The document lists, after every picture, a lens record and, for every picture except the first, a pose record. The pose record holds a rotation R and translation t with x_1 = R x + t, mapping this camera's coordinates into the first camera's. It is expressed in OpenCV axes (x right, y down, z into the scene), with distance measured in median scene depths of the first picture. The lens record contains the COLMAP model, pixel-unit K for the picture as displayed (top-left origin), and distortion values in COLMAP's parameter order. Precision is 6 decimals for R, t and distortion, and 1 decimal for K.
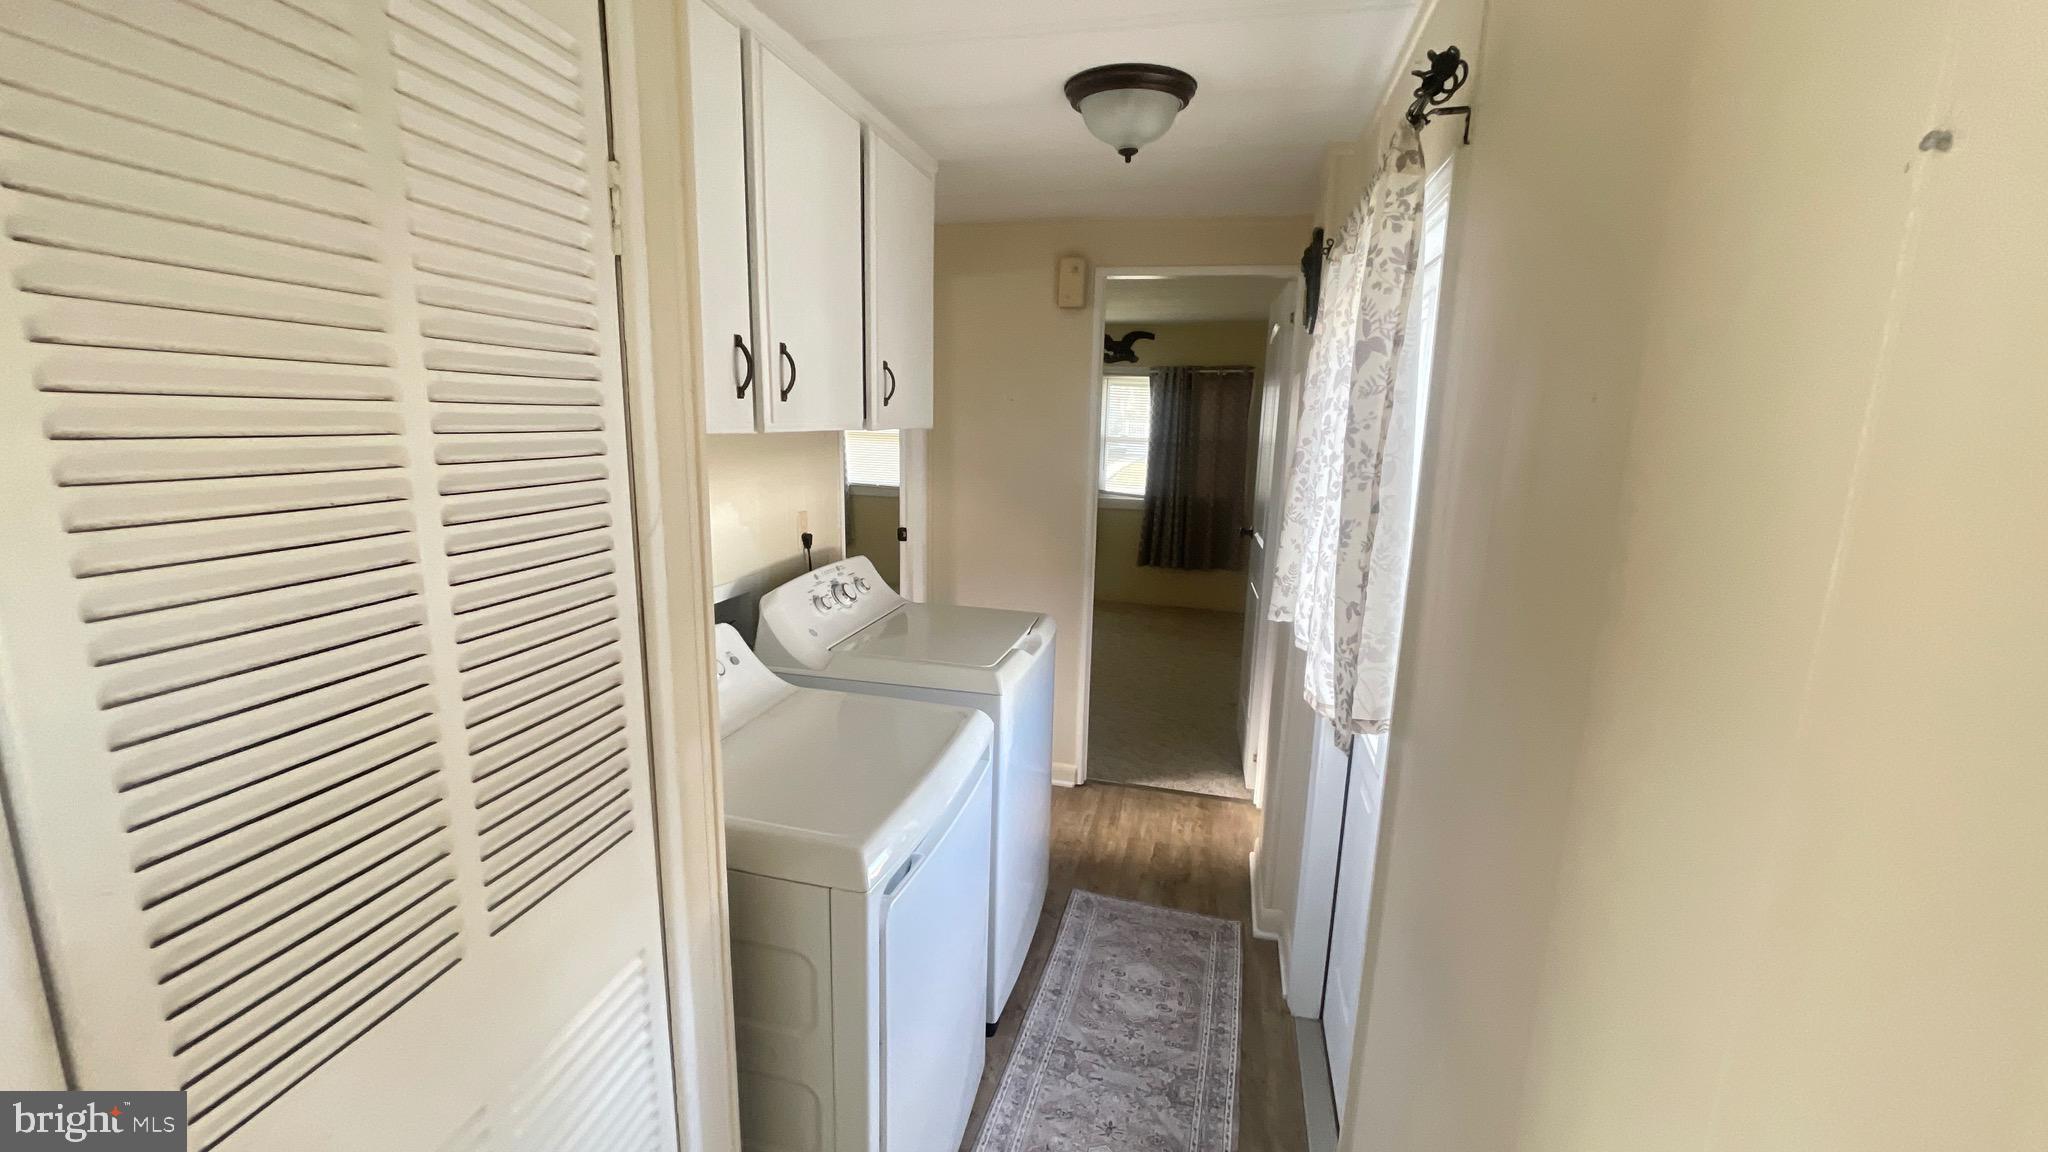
lens RADIAL K [[824.8, 0, 1017.3], [0, 824.8, 576.2], [0, 0, 1]] dist [0.000769, 0.000673]
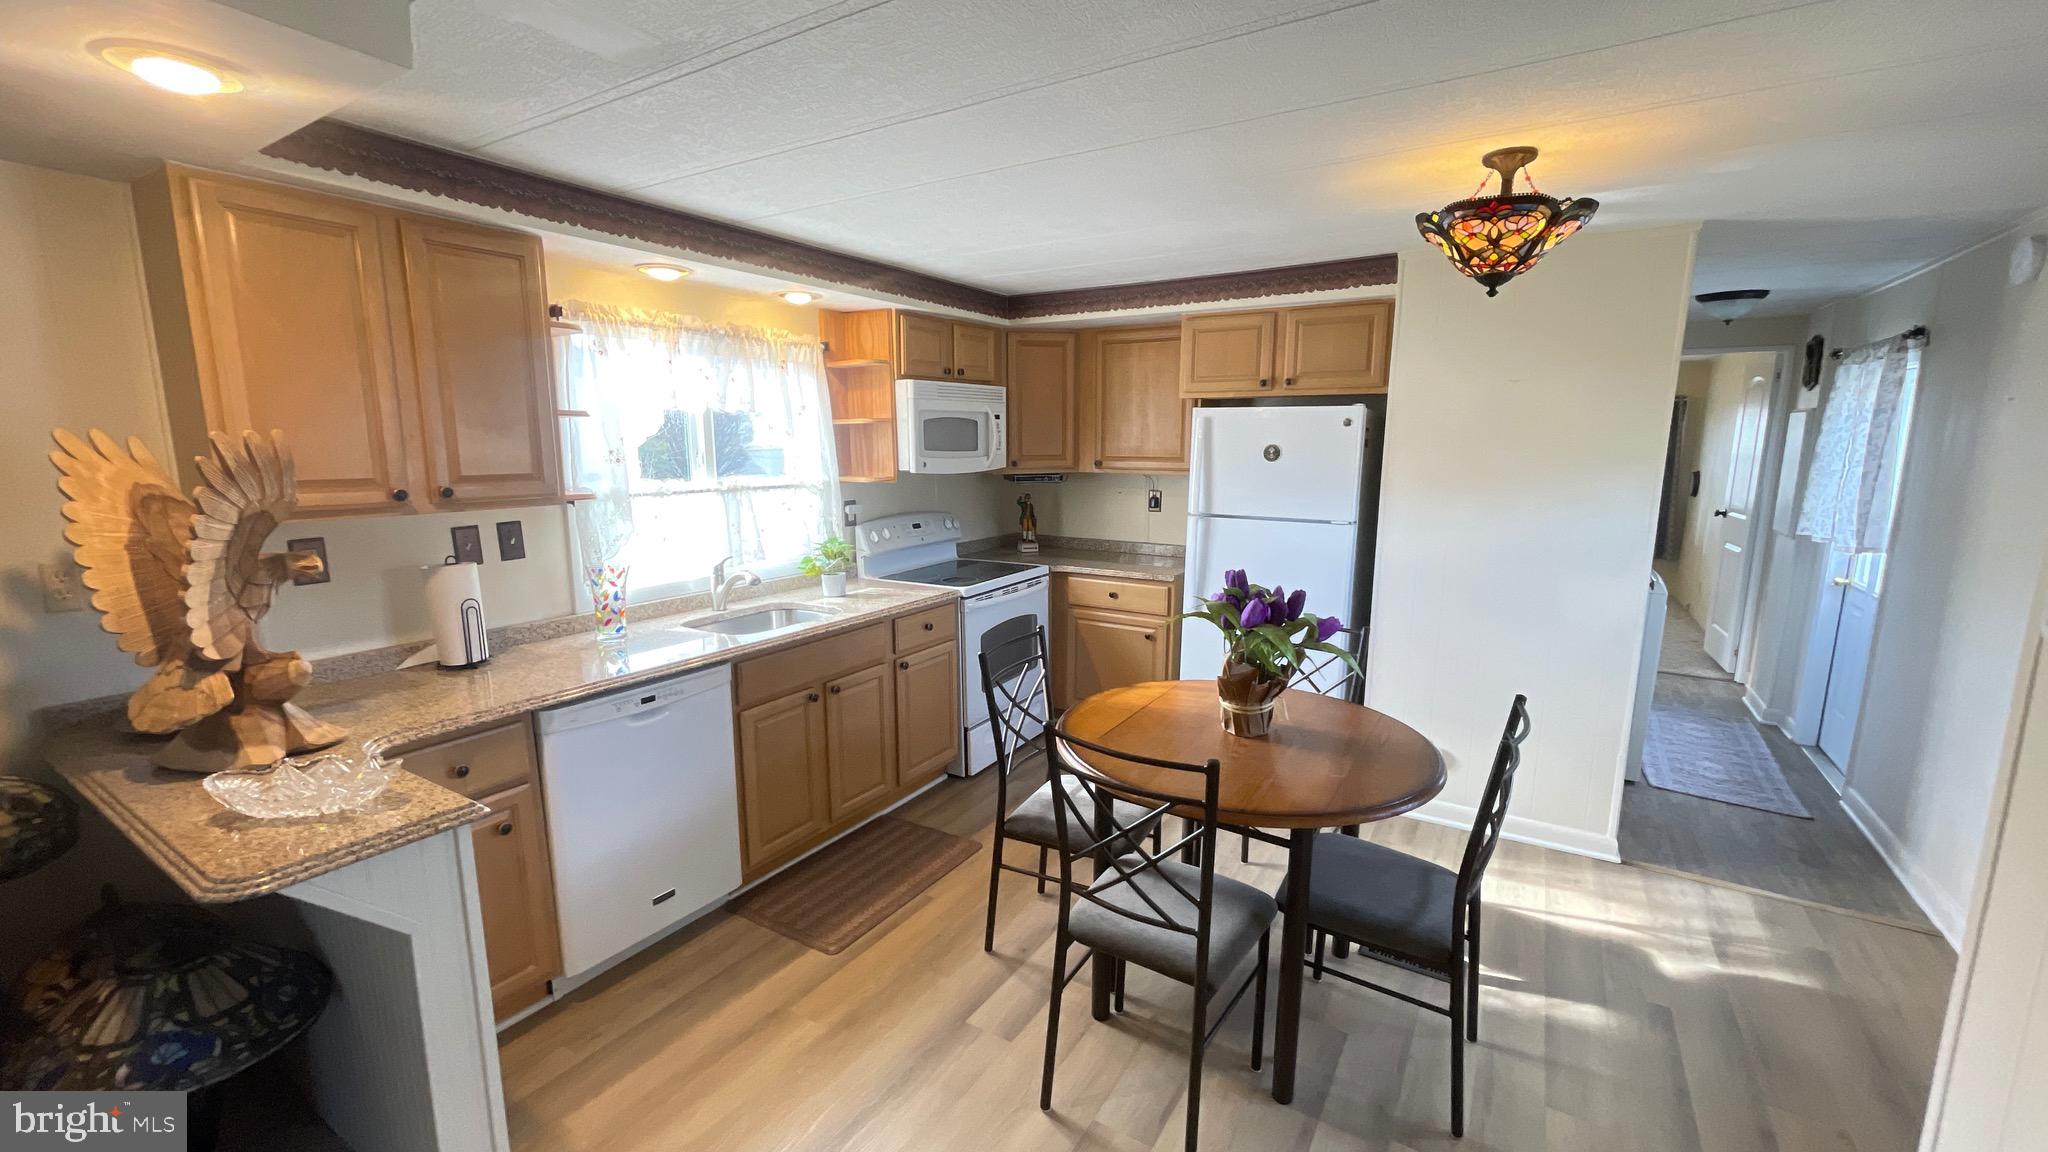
lens RADIAL K [[824.8, 0, 1017.3], [0, 824.8, 576.2], [0, 0, 1]] dist [0.000769, 0.000673]
pose [[0.935648, 0.057790, -0.348170, -1.352572], [-0.066292, 0.997721, -0.012543, 0.534169], [0.346652, 0.034816, 0.937347, -2.726788]]
